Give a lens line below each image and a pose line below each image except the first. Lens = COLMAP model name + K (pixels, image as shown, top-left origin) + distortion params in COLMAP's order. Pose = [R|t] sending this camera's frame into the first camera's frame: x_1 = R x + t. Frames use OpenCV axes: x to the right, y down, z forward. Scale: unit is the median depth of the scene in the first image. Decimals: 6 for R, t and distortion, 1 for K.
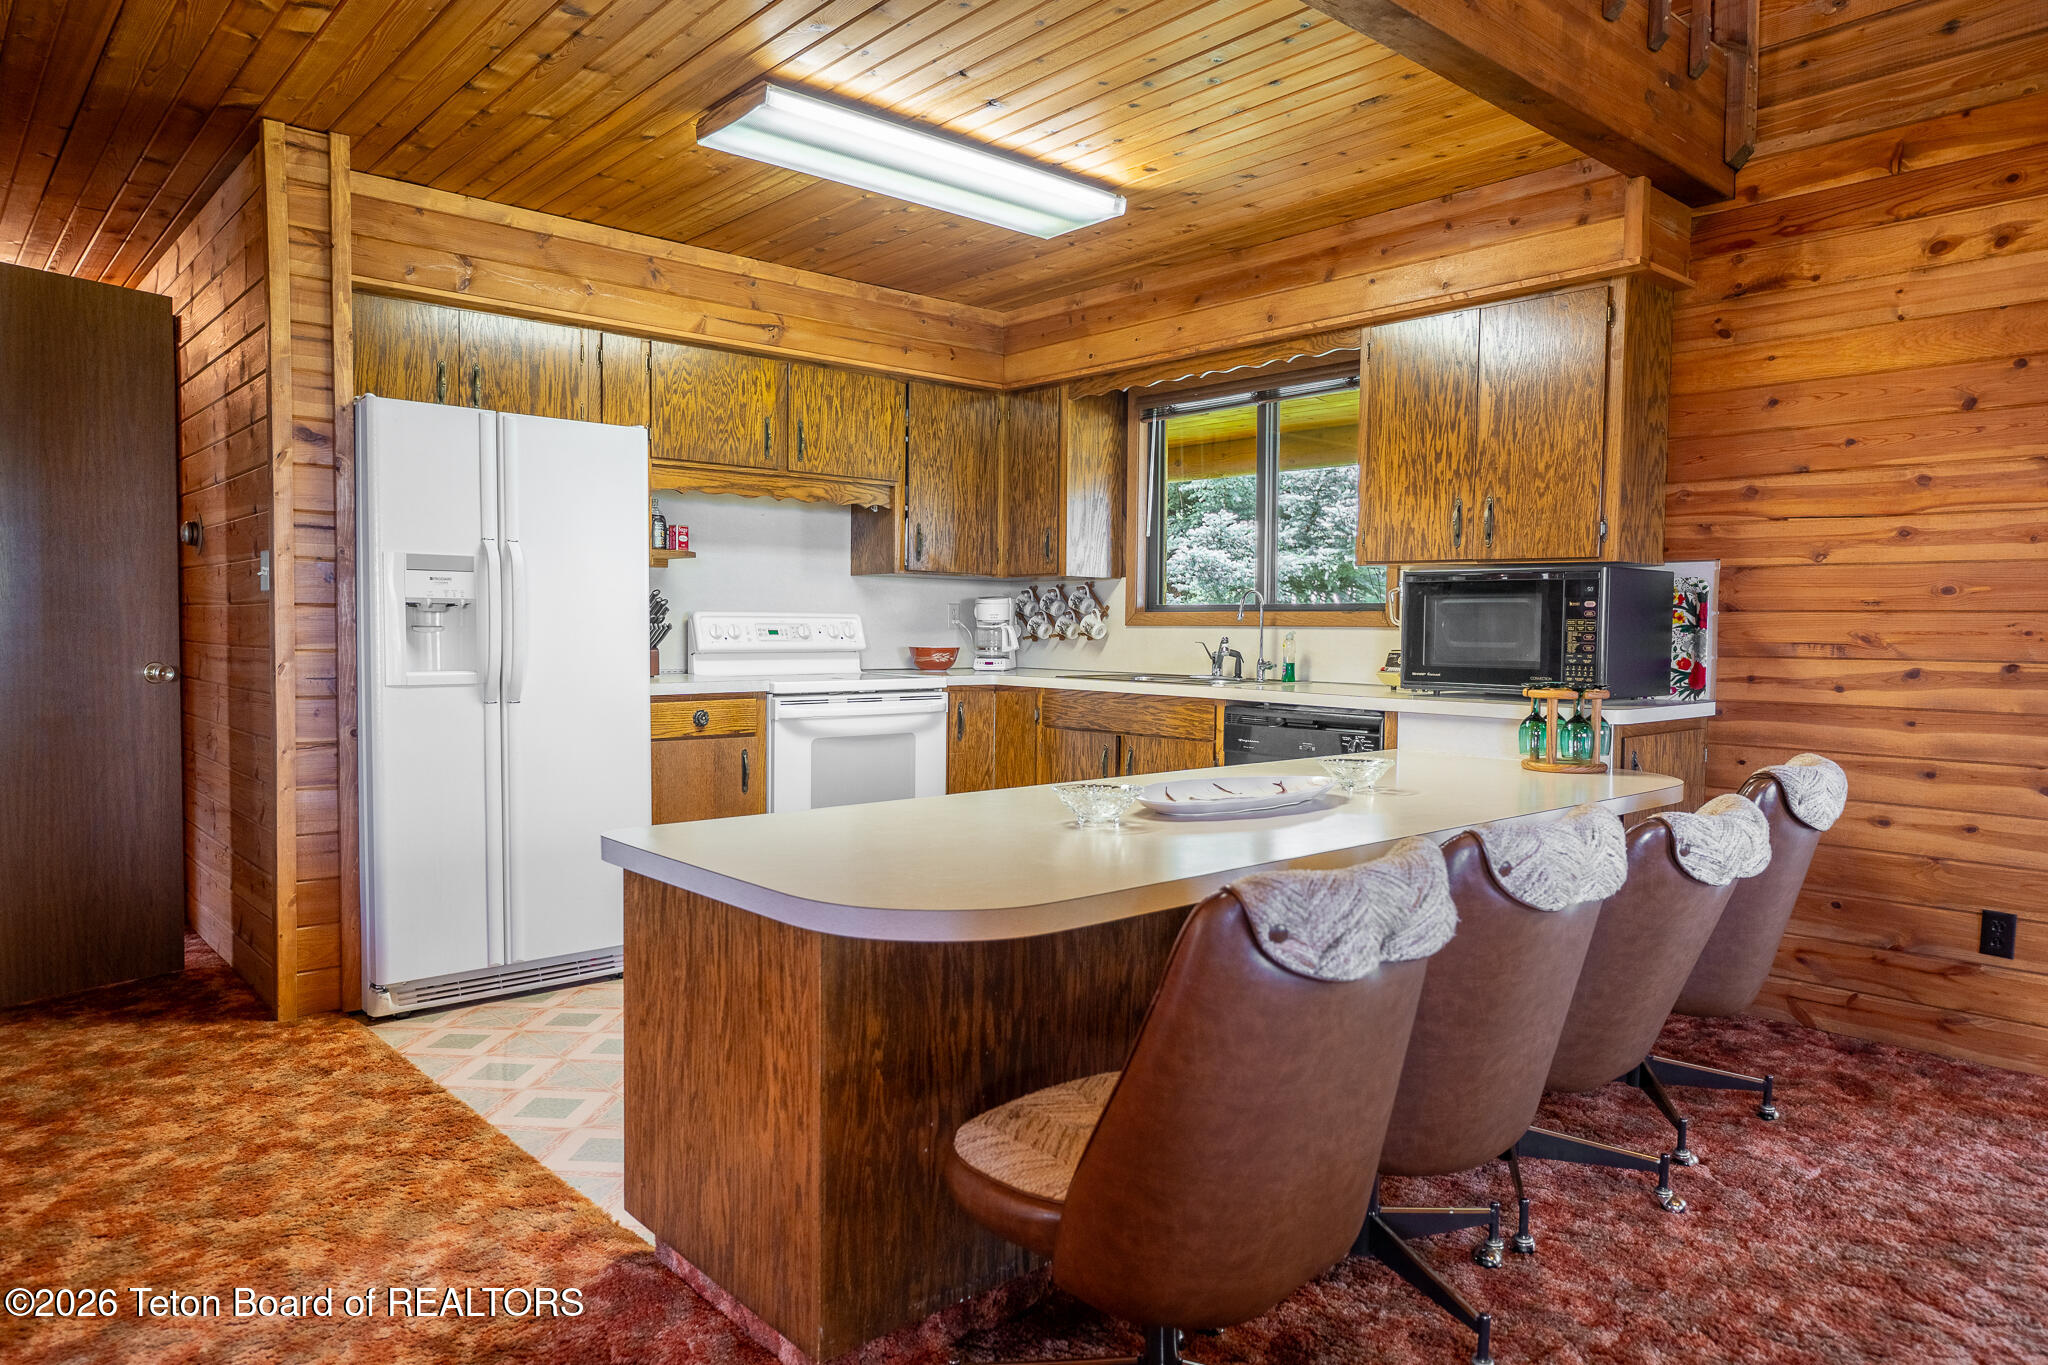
lens RADIAL K [[1300.0, 0, 1023.8], [0, 1300.0, 683.3], [0, 0, 1]] dist [-0.002013, 0.008243]
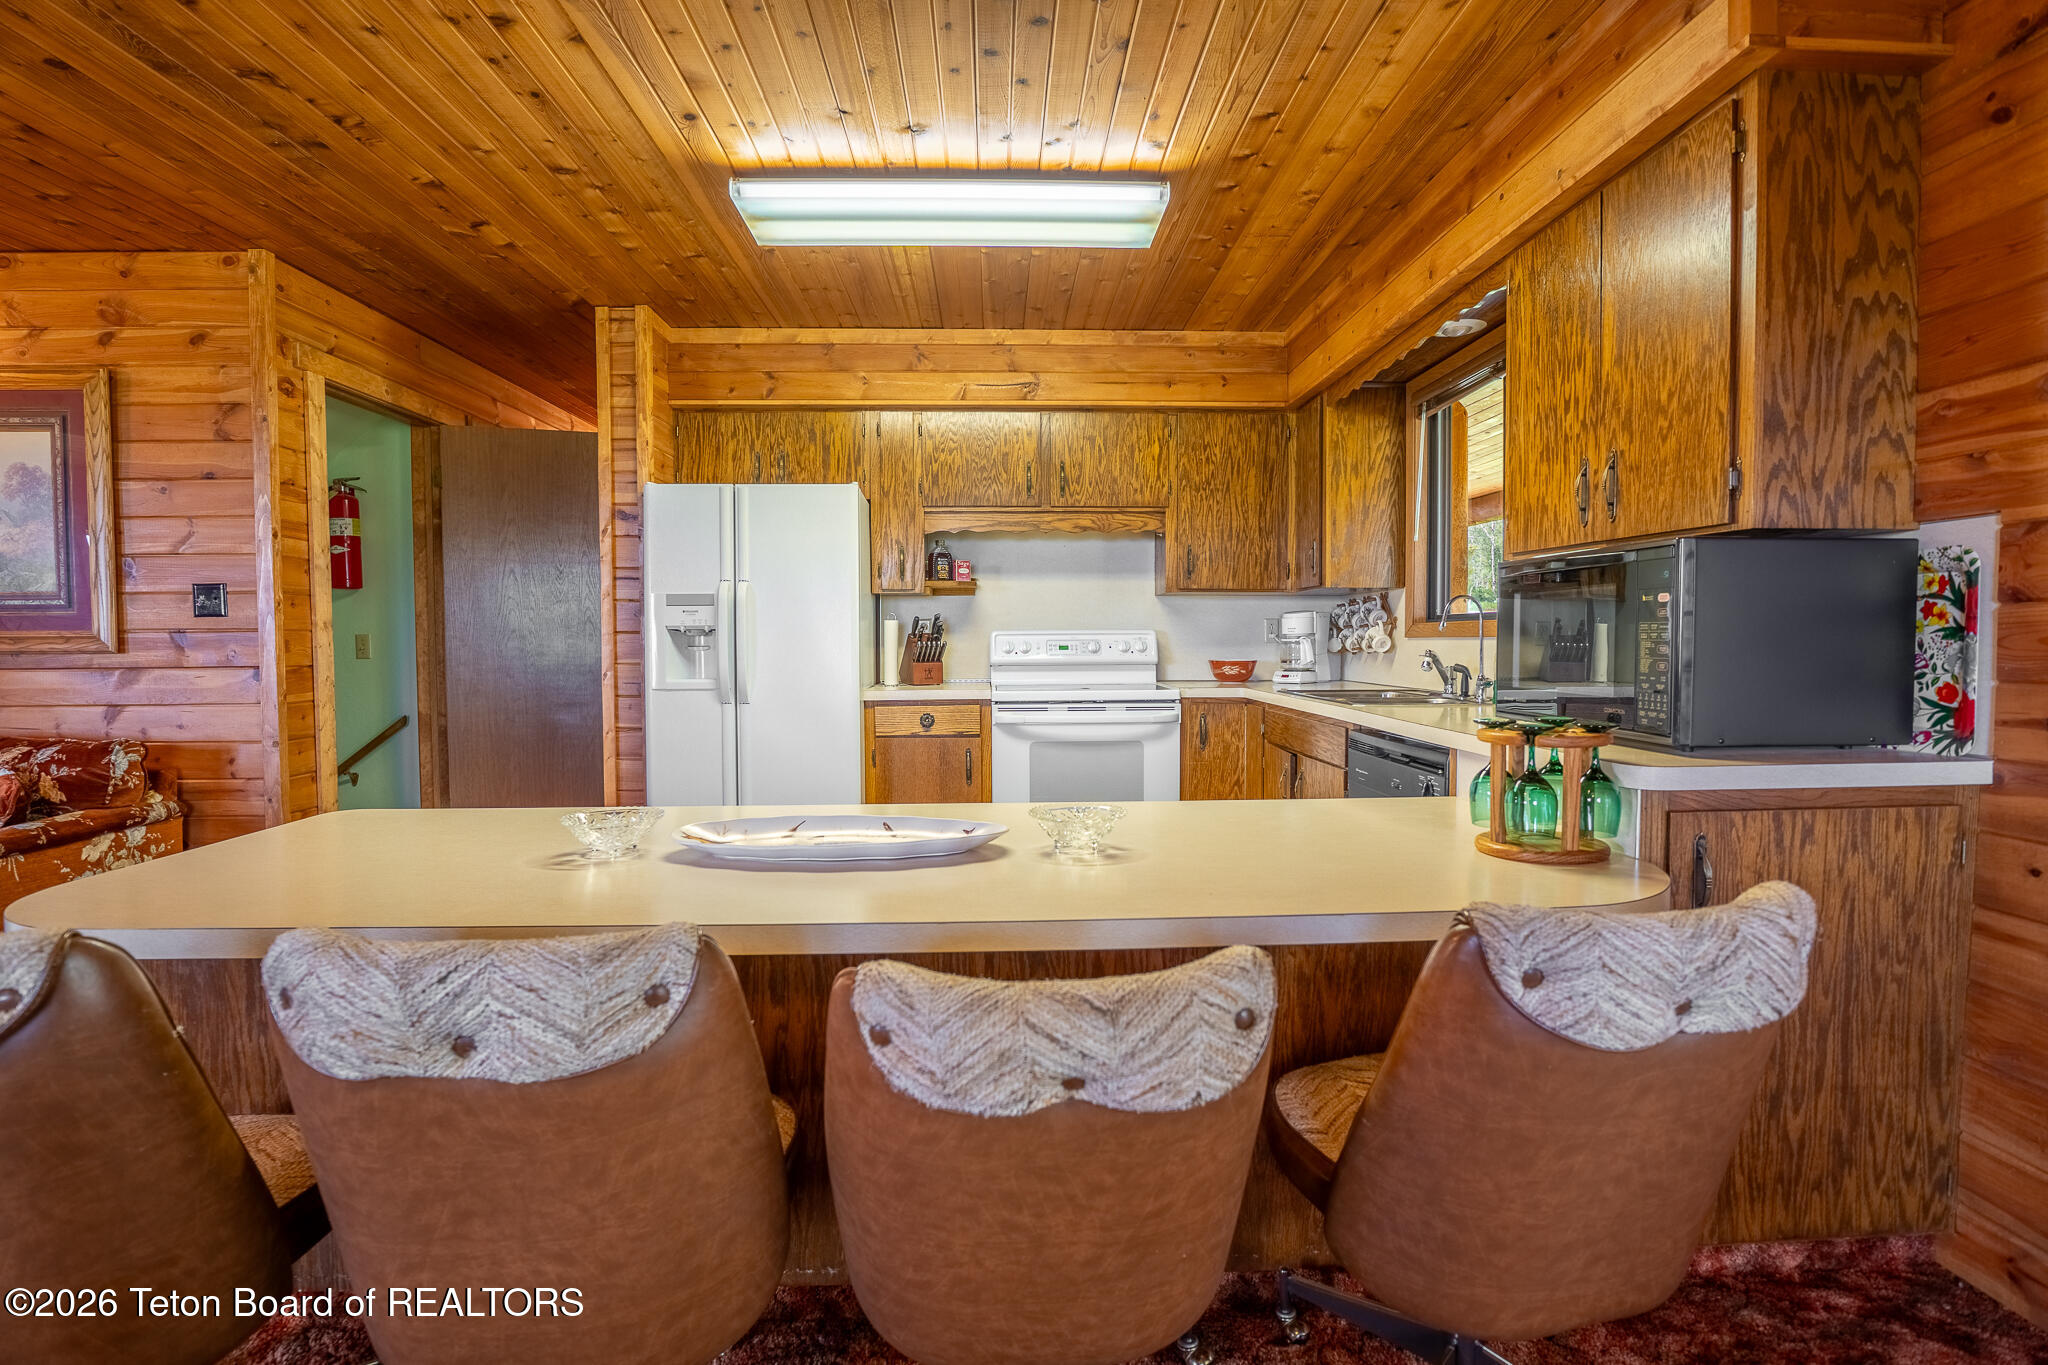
lens RADIAL K [[999.1, 0, 1025.4], [0, 999.1, 681.6], [0, 0, 1]] dist [-0.034862, 0.005645]
pose [[0.775132, 0.014212, -0.631639, 0.435730], [-0.016488, 0.999862, 0.002263, -0.013357], [0.631584, 0.008660, 0.775259, 0.369911]]
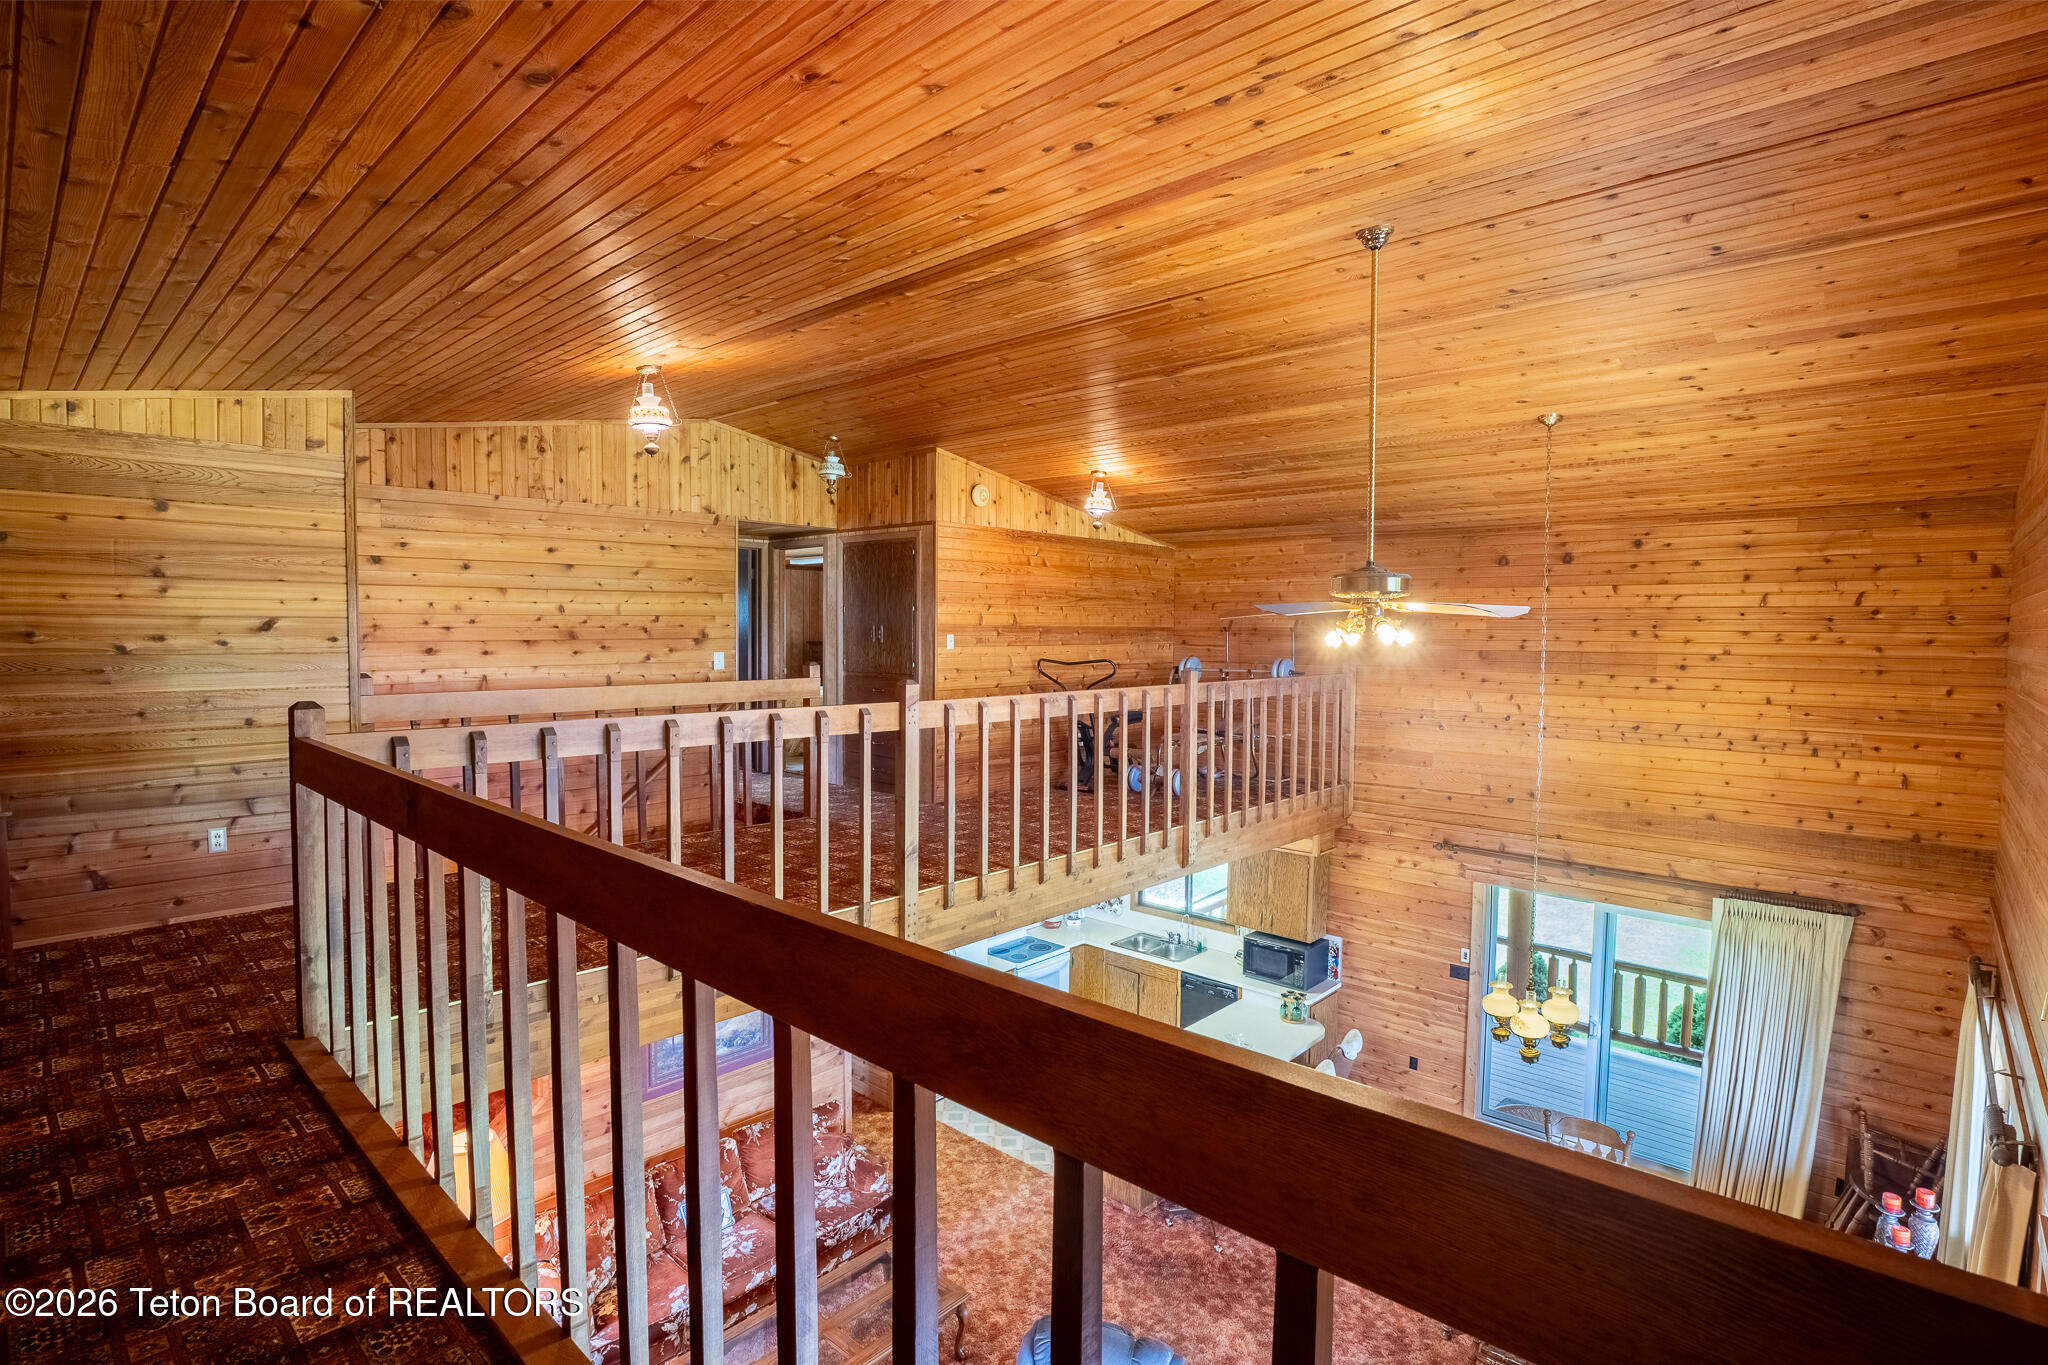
lens RADIAL K [[999.1, 0, 1022.8], [0, 999.1, 683.9], [0, 0, 1]] dist [-0.034862, 0.005645]
pose [[0.994810, -0.006510, 0.101544, -0.434156], [0.005481, 0.999931, 0.010413, -0.677961], [-0.101605, -0.009802, 0.994777, -1.196135]]
